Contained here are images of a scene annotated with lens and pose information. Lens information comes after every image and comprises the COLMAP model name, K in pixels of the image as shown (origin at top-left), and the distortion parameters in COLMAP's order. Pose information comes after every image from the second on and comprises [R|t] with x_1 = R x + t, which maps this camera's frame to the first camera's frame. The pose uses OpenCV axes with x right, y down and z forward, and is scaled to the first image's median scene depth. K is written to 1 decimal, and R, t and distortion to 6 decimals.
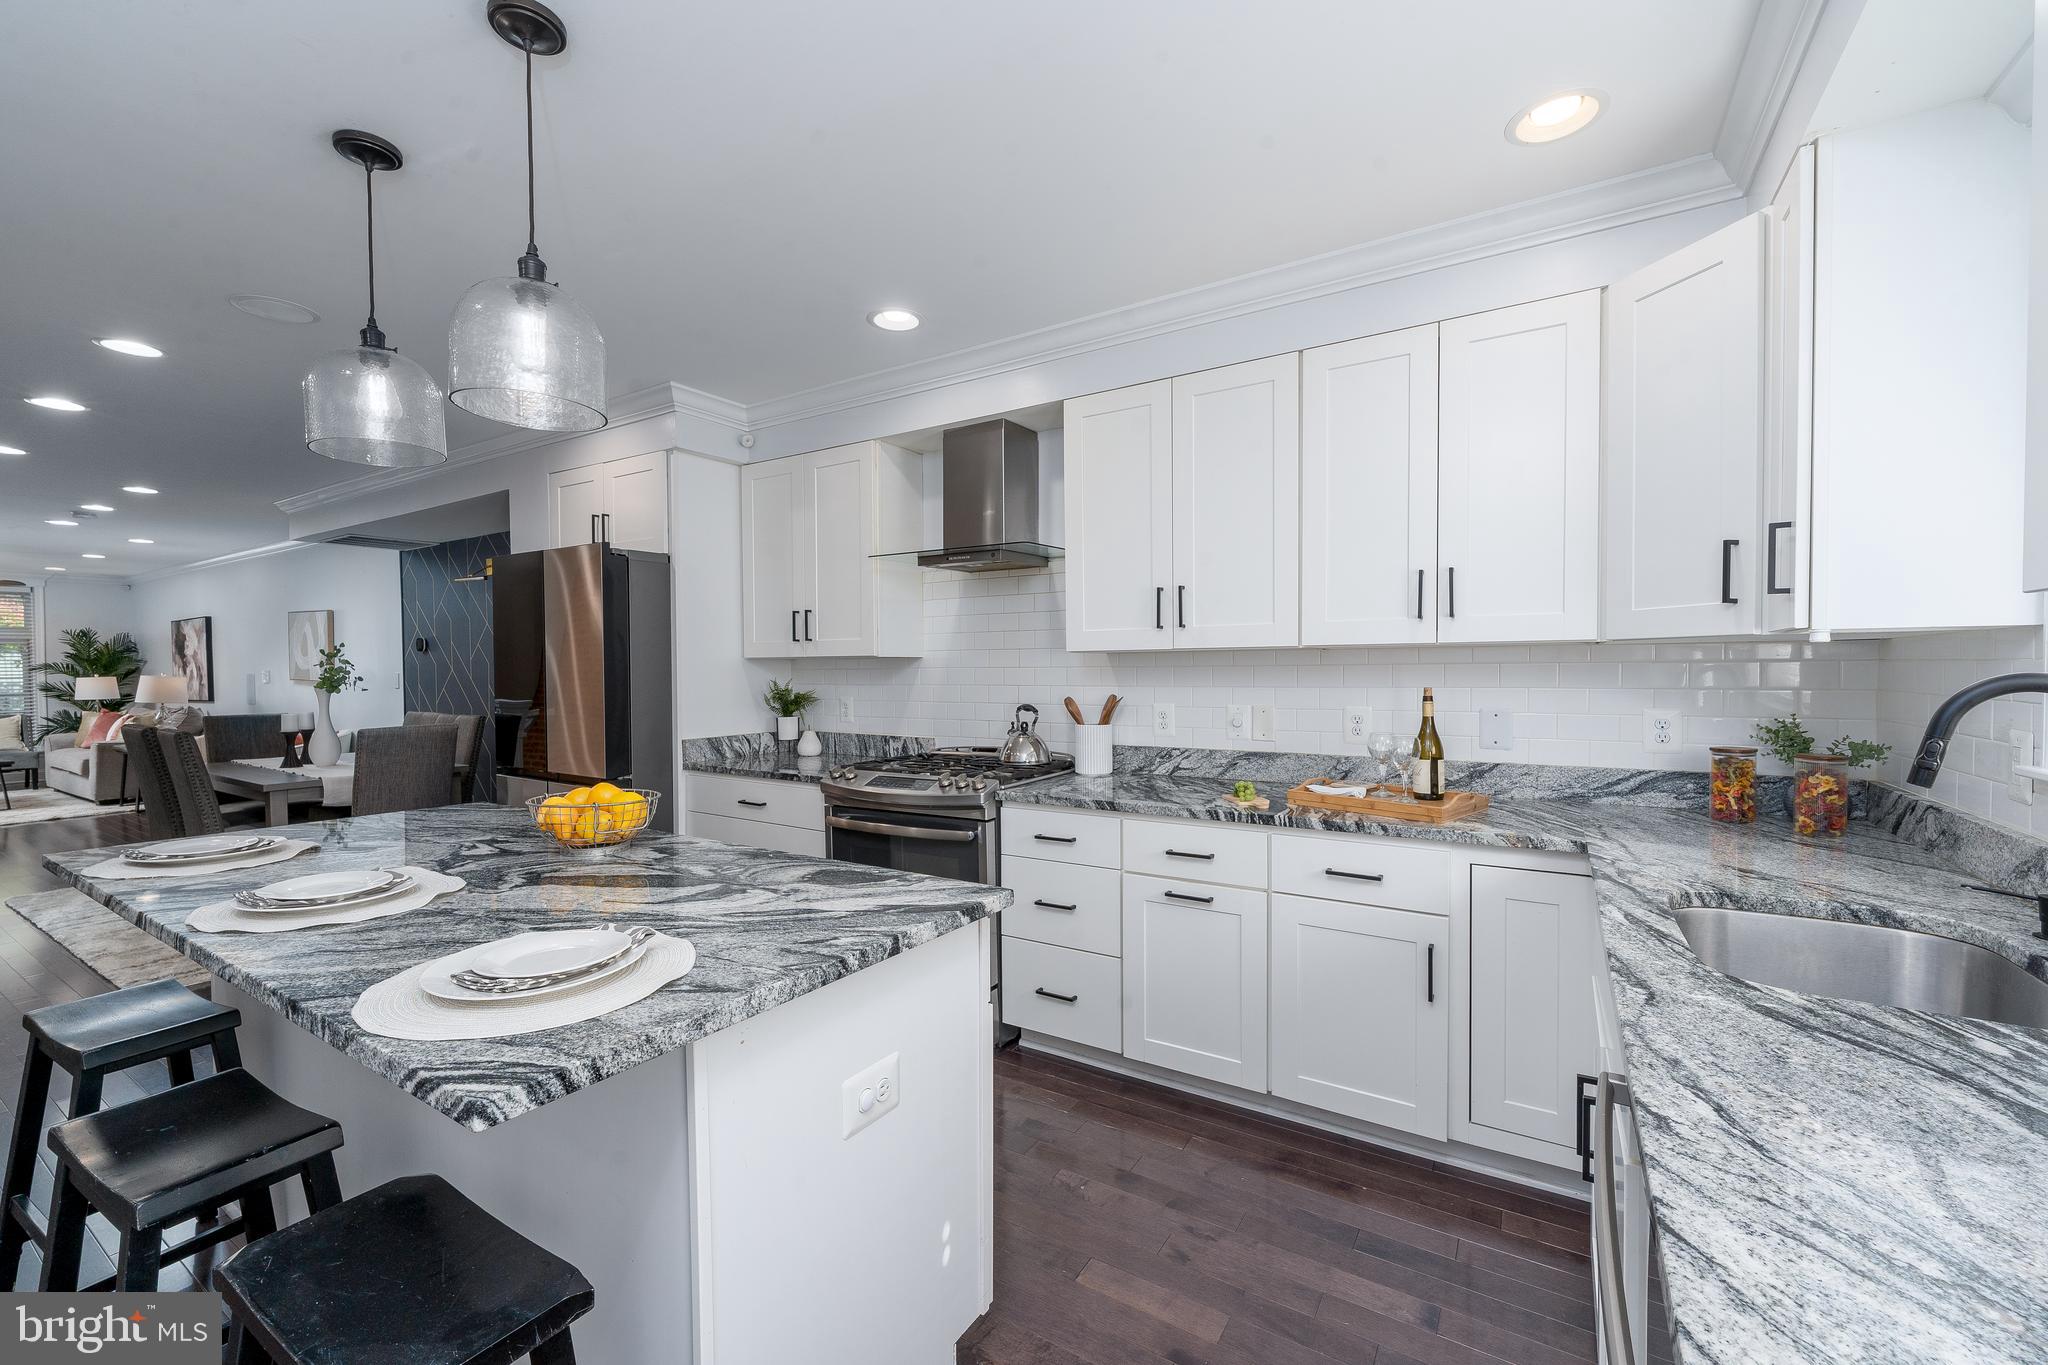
lens RADIAL K [[831.7, 0, 1038.4], [0, 831.7, 678.7], [0, 0, 1]] dist [0.001096, -0.000554]
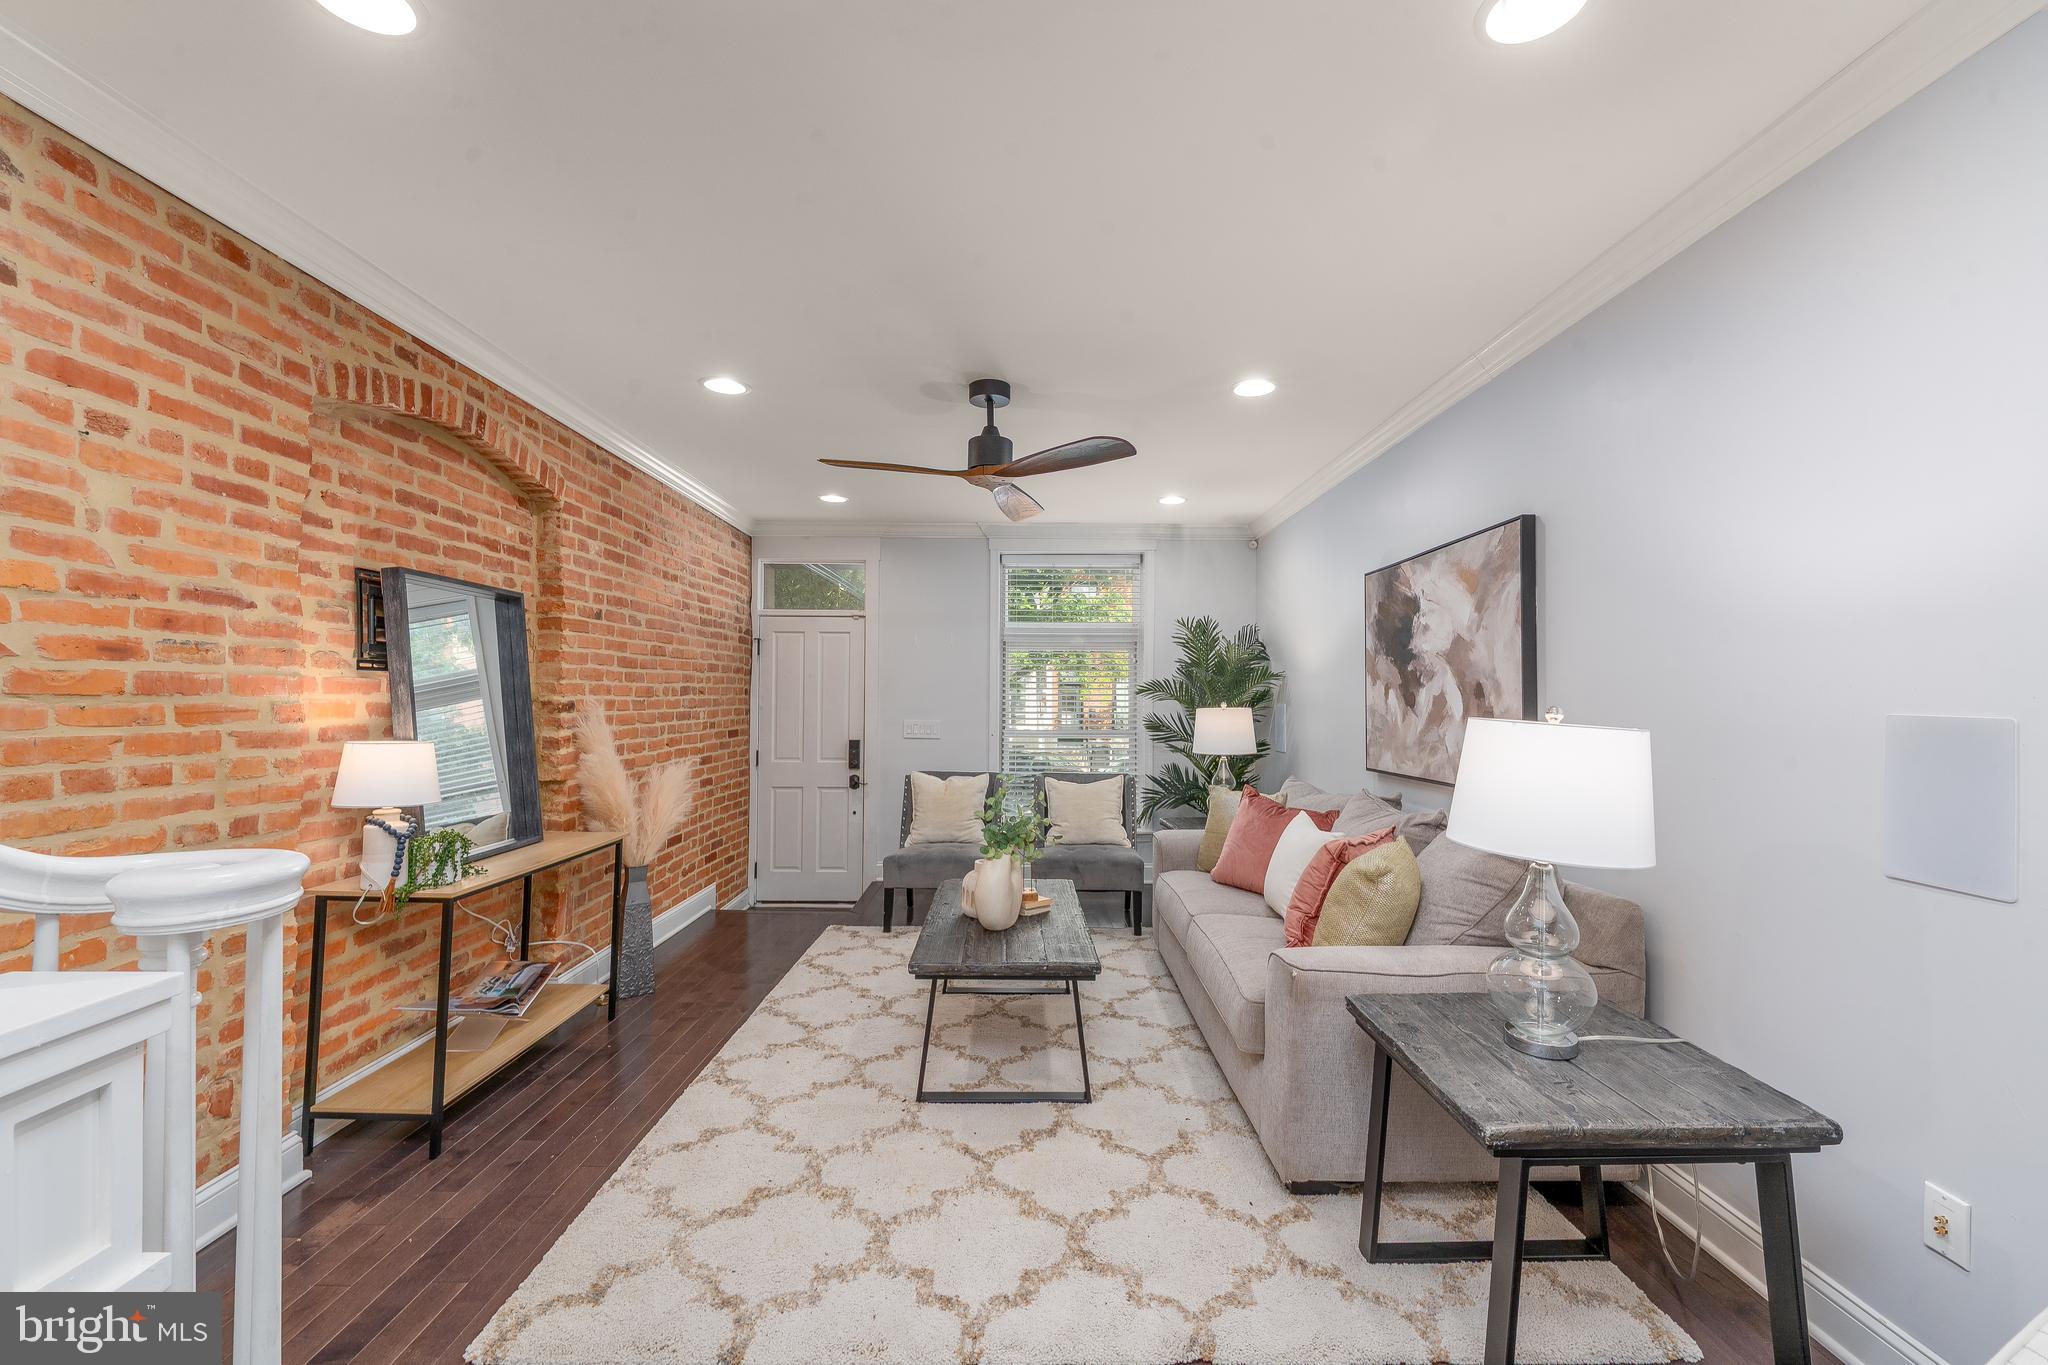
lens RADIAL K [[831.7, 0, 1011.9], [0, 831.7, 688.0], [0, 0, 1]] dist [0.001096, -0.000554]
pose [[0.520500, 0.003638, -0.853854, -0.821754], [-0.027084, 0.999558, -0.012251, -0.004432], [0.853432, 0.029502, 0.520368, 0.673881]]
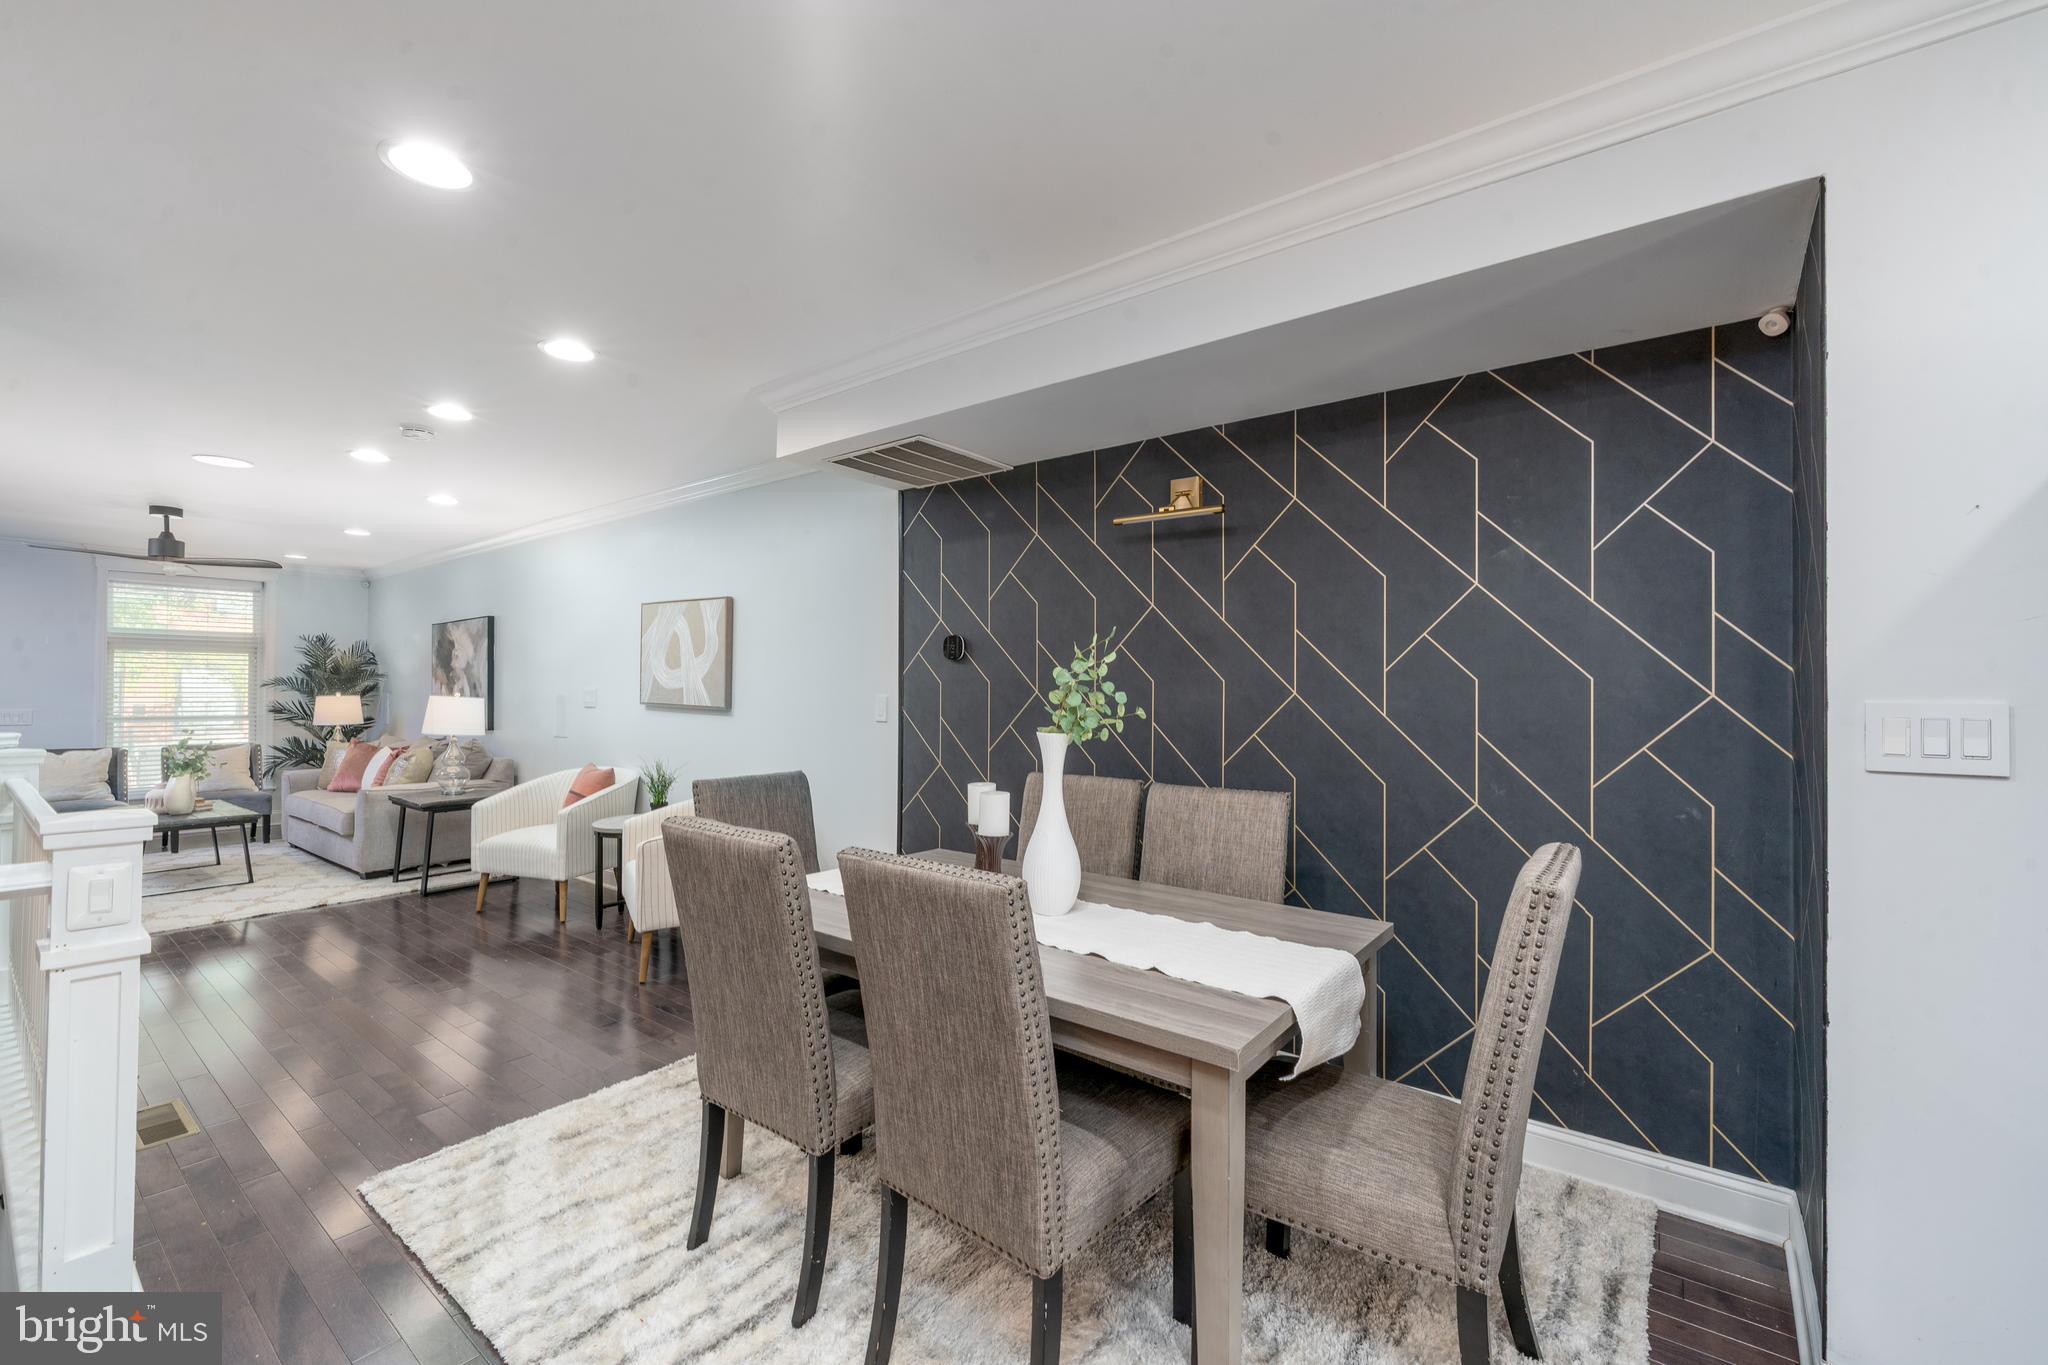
lens RADIAL K [[831.7, 0, 1027.0], [0, 831.7, 687.4], [0, 0, 1]] dist [0.001096, -0.000554]
pose [[0.995689, 0.013563, -0.091758, -0.444430], [-0.015935, 0.999556, -0.025173, -0.000499], [0.091375, 0.026527, 0.995463, 0.301679]]
